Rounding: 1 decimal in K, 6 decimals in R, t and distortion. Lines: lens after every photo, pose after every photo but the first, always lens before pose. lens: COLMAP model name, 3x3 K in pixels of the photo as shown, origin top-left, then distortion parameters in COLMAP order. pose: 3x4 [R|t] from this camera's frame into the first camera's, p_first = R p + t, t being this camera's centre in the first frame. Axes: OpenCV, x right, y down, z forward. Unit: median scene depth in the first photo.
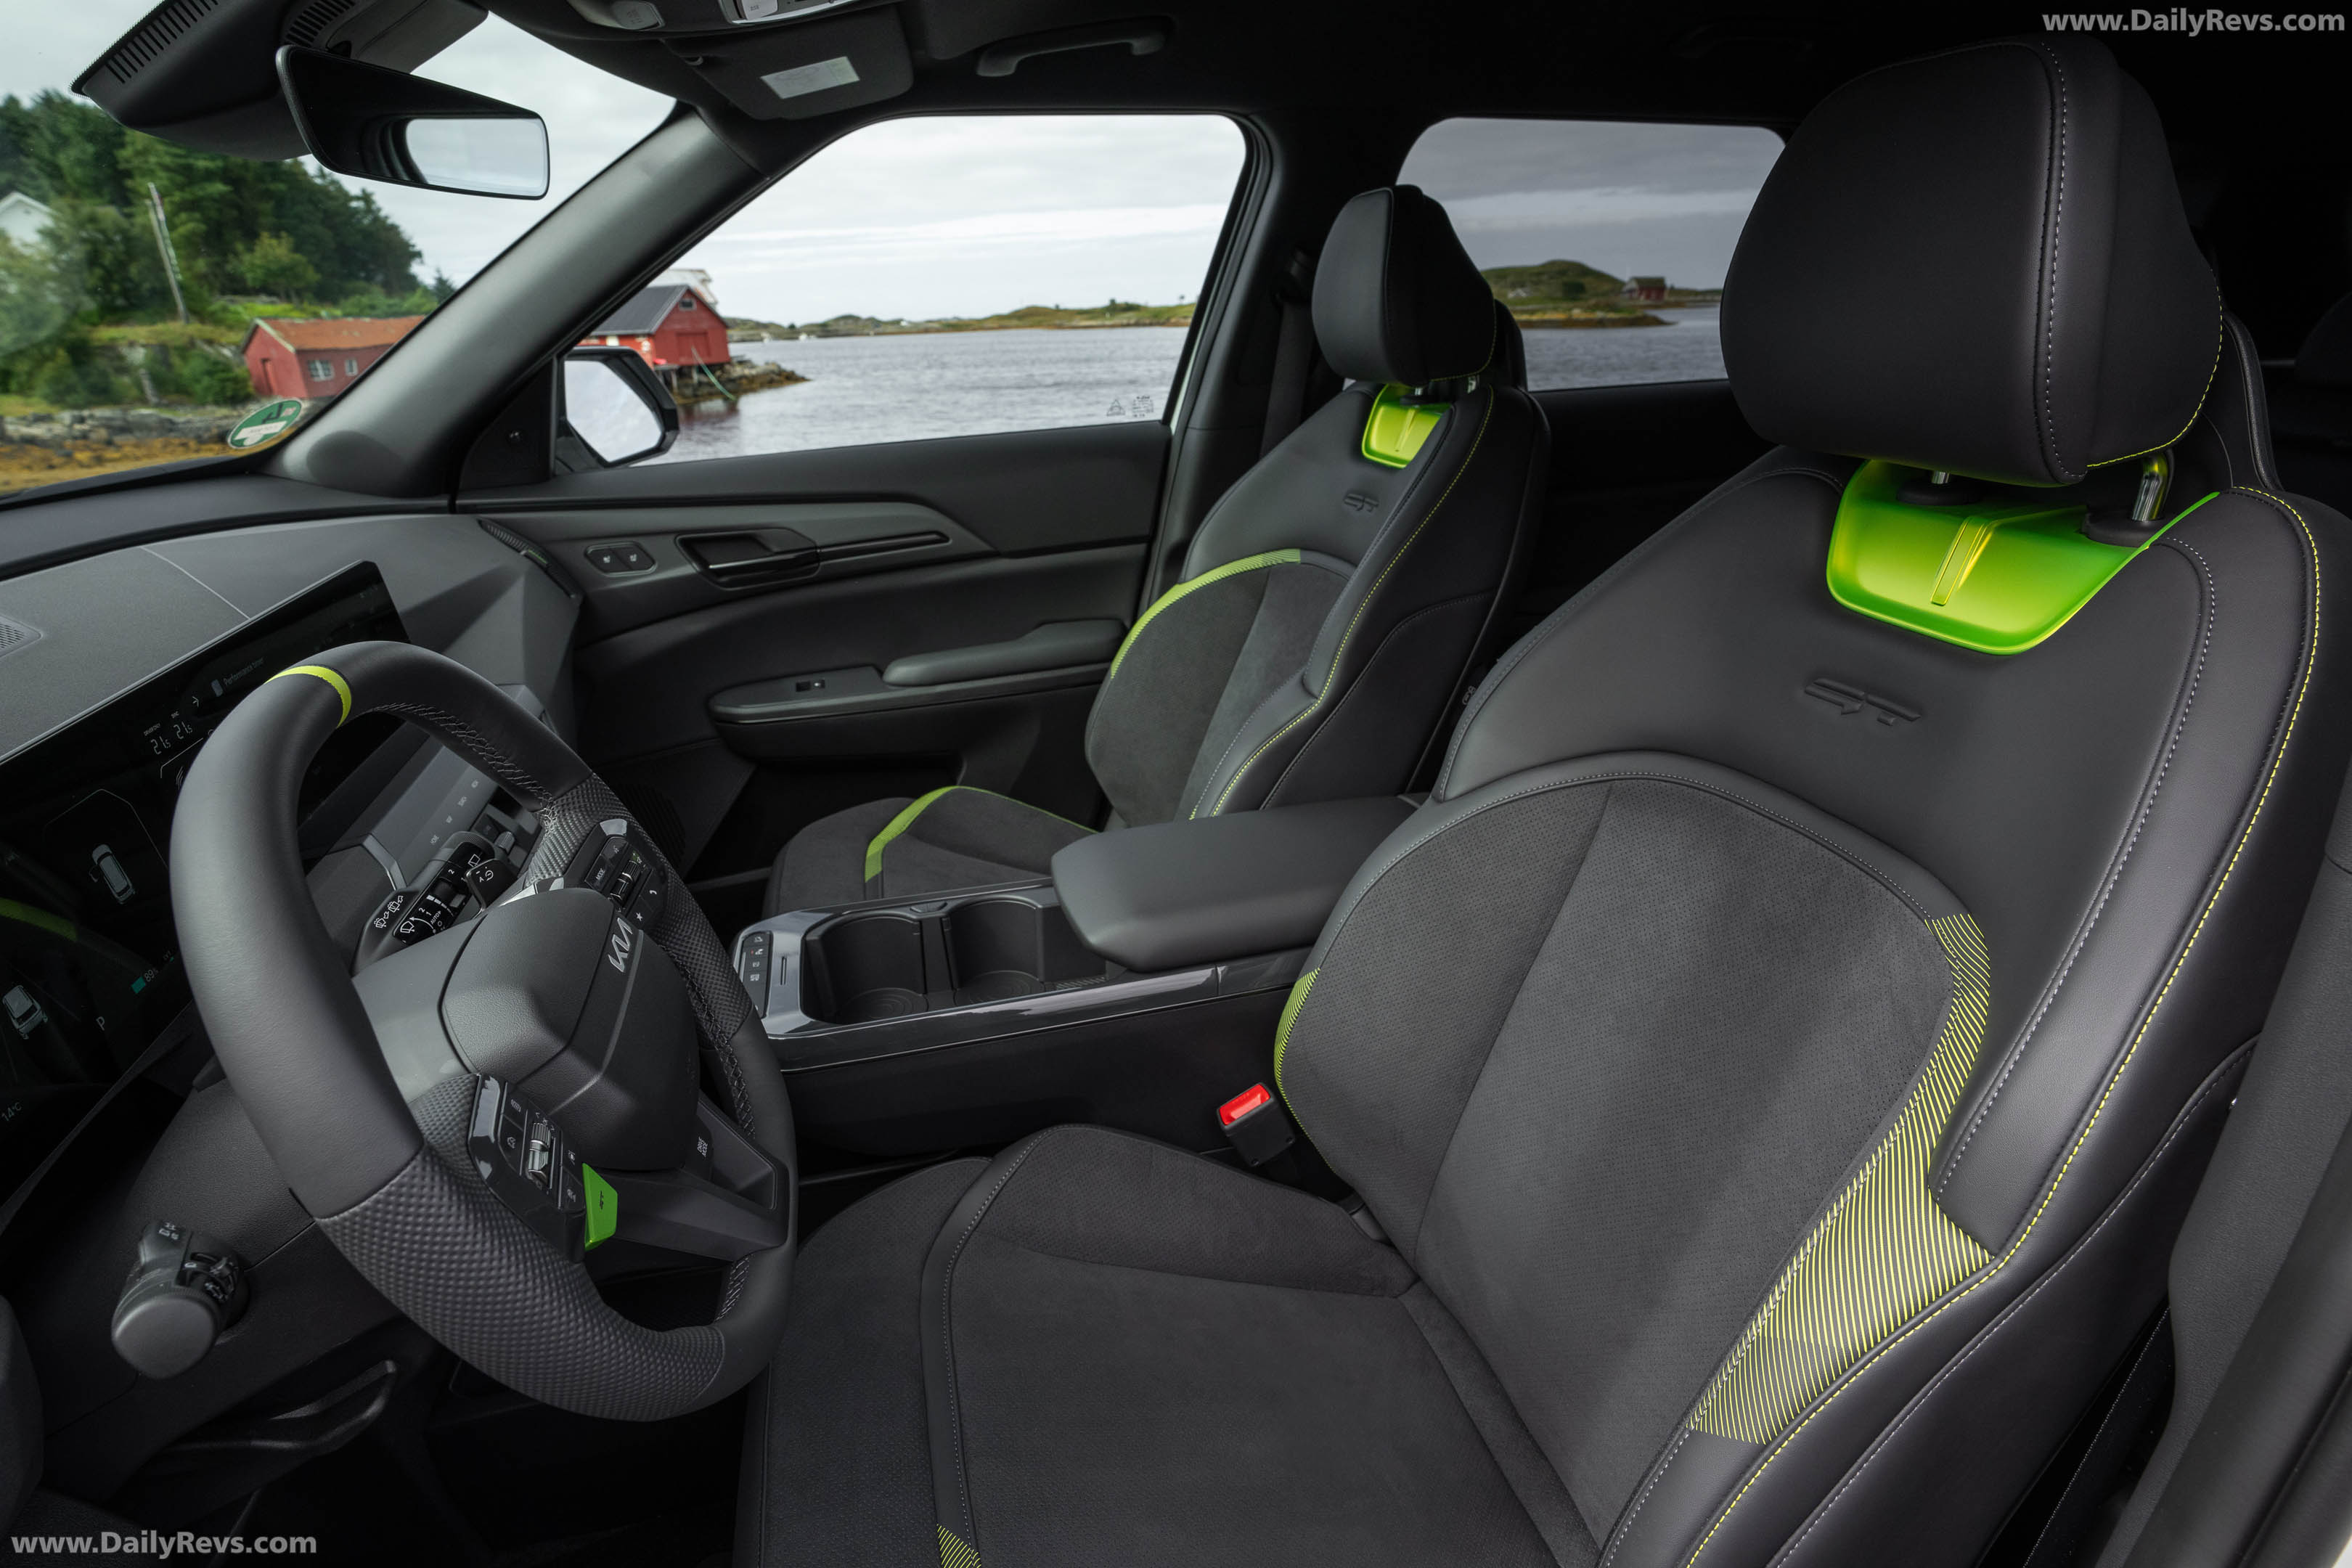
lens RADIAL K [[1246.6, 0, 1175.3], [0, 1246.6, 775.4], [0, 0, 1]] dist [-0.062628, 0.035388]
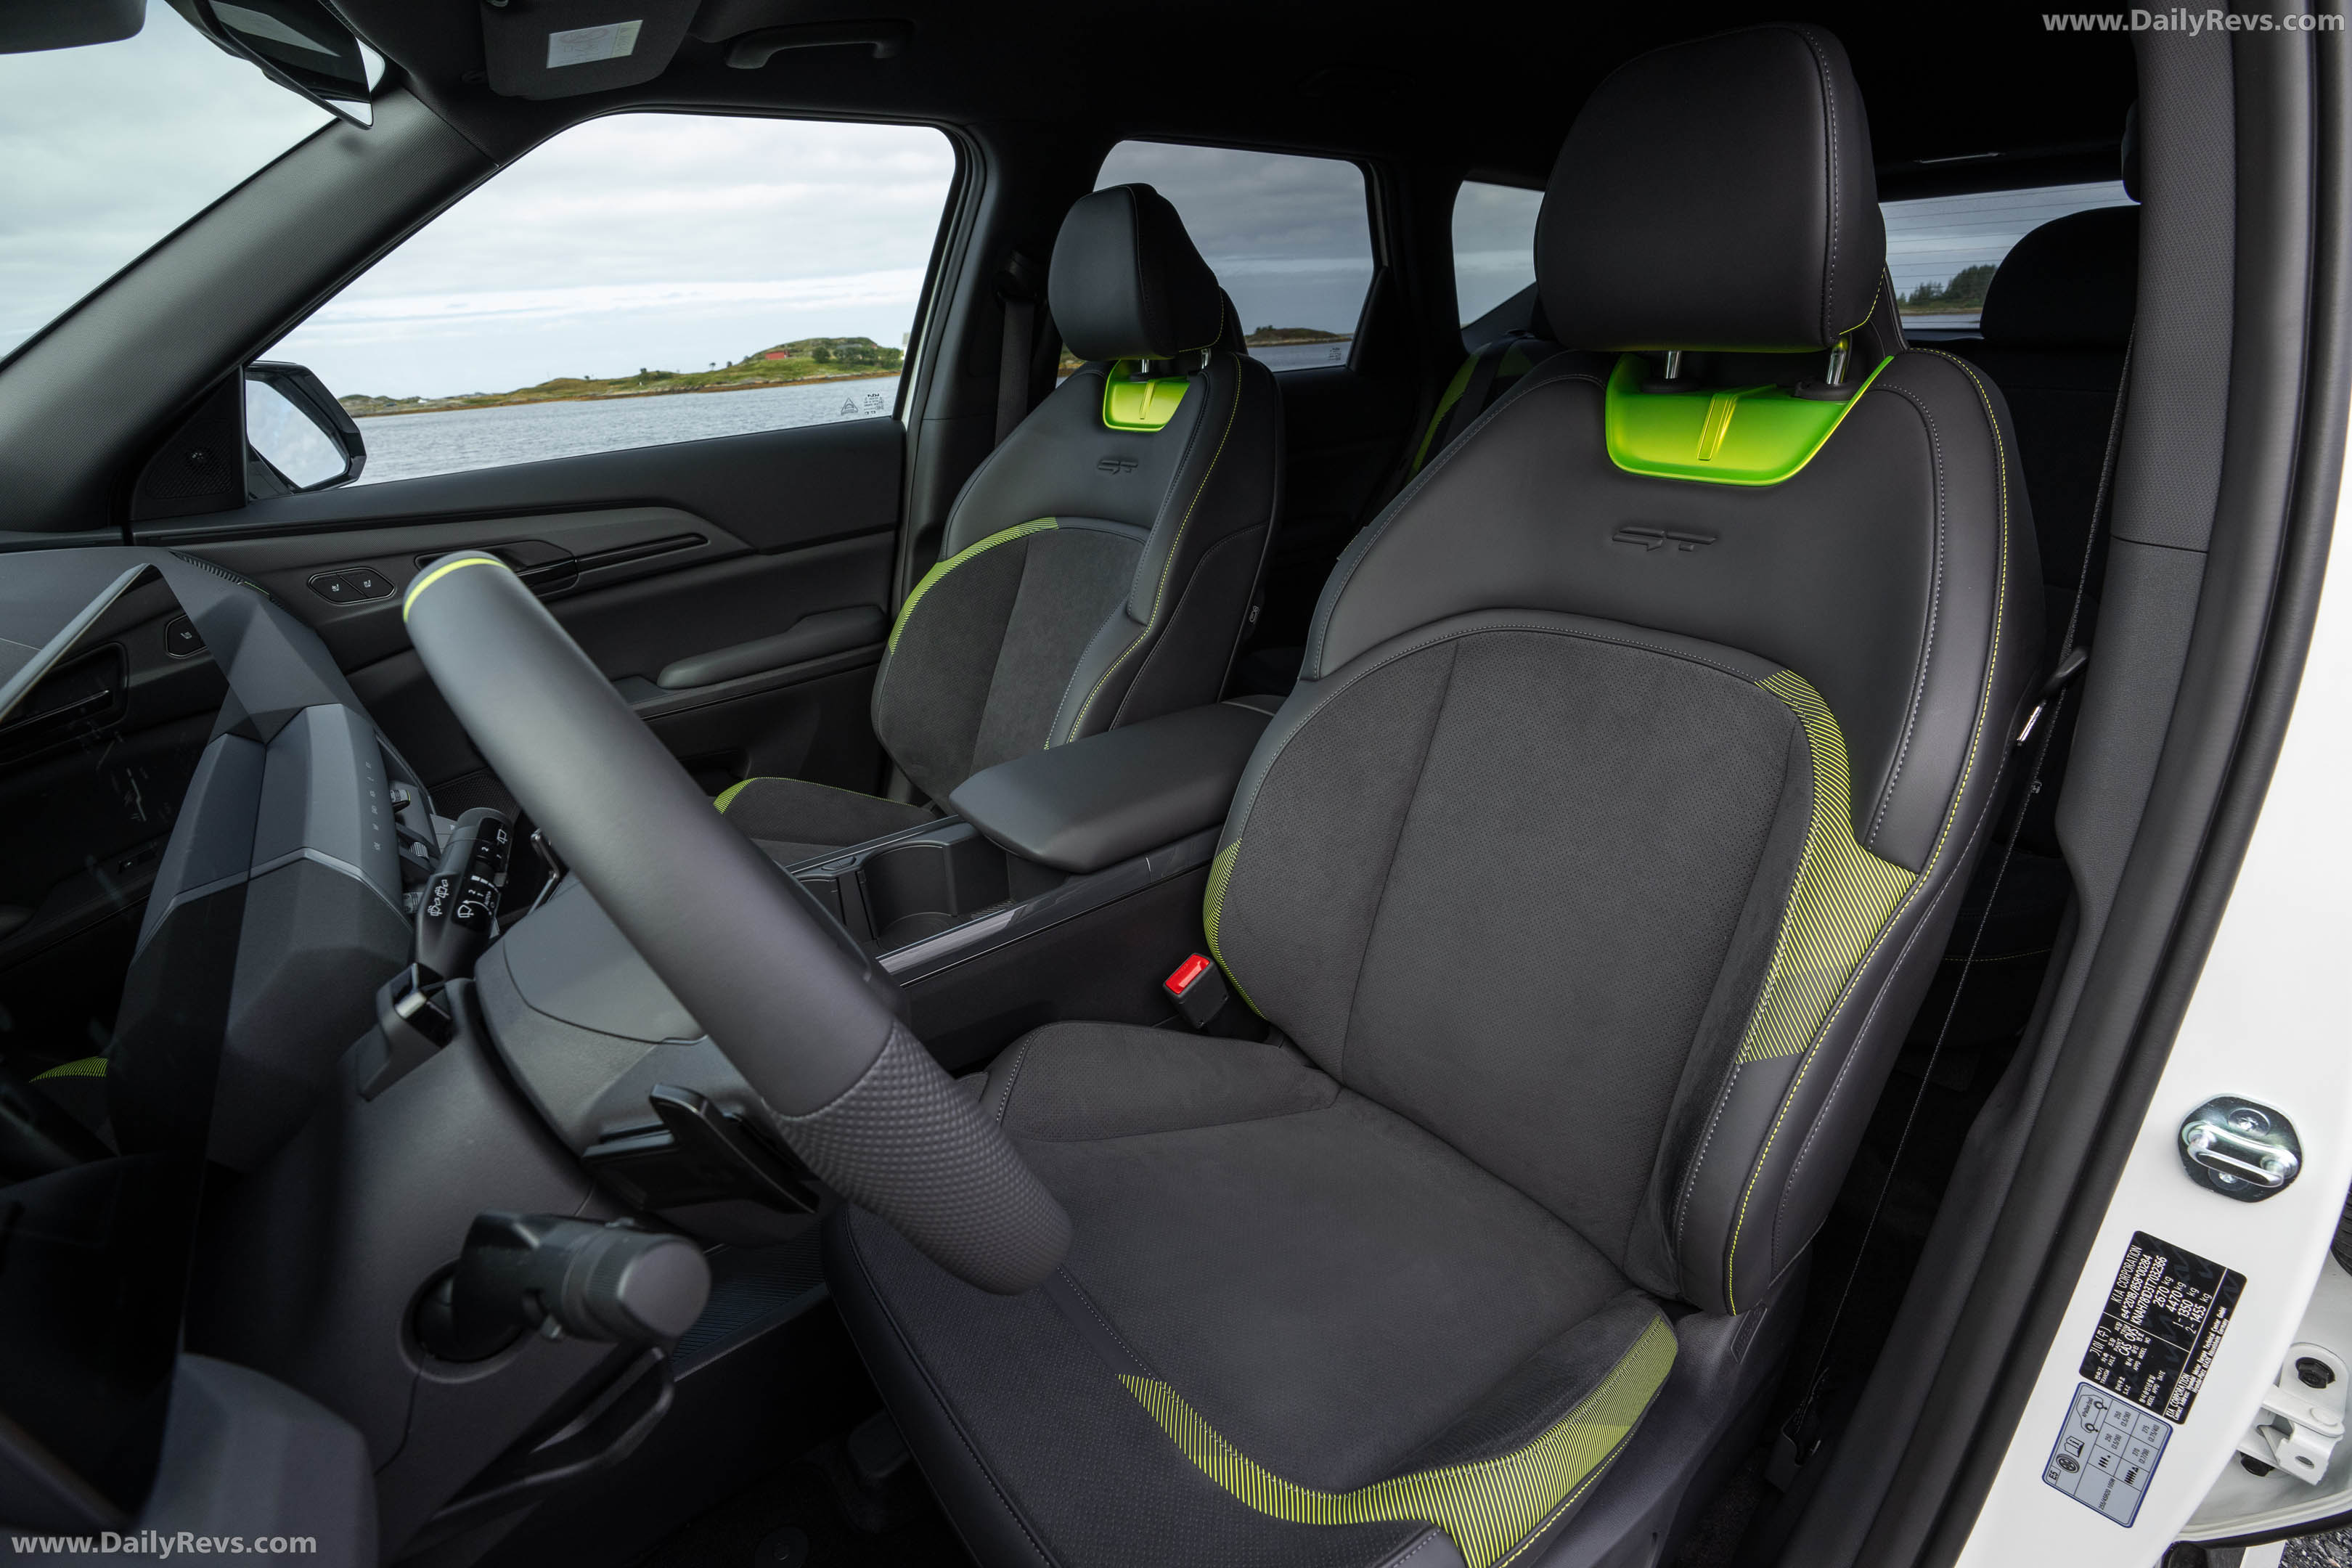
lens RADIAL K [[1092.9, 0, 1162.9], [0, 1092.9, 788.8], [0, 0, 1]] dist [-0.075071, 0.033692]
pose [[0.924980, -0.157721, 0.345741, -0.282129], [0.154602, 0.987292, 0.036769, 0.059170], [-0.347147, 0.019442, 0.937609, 0.074524]]
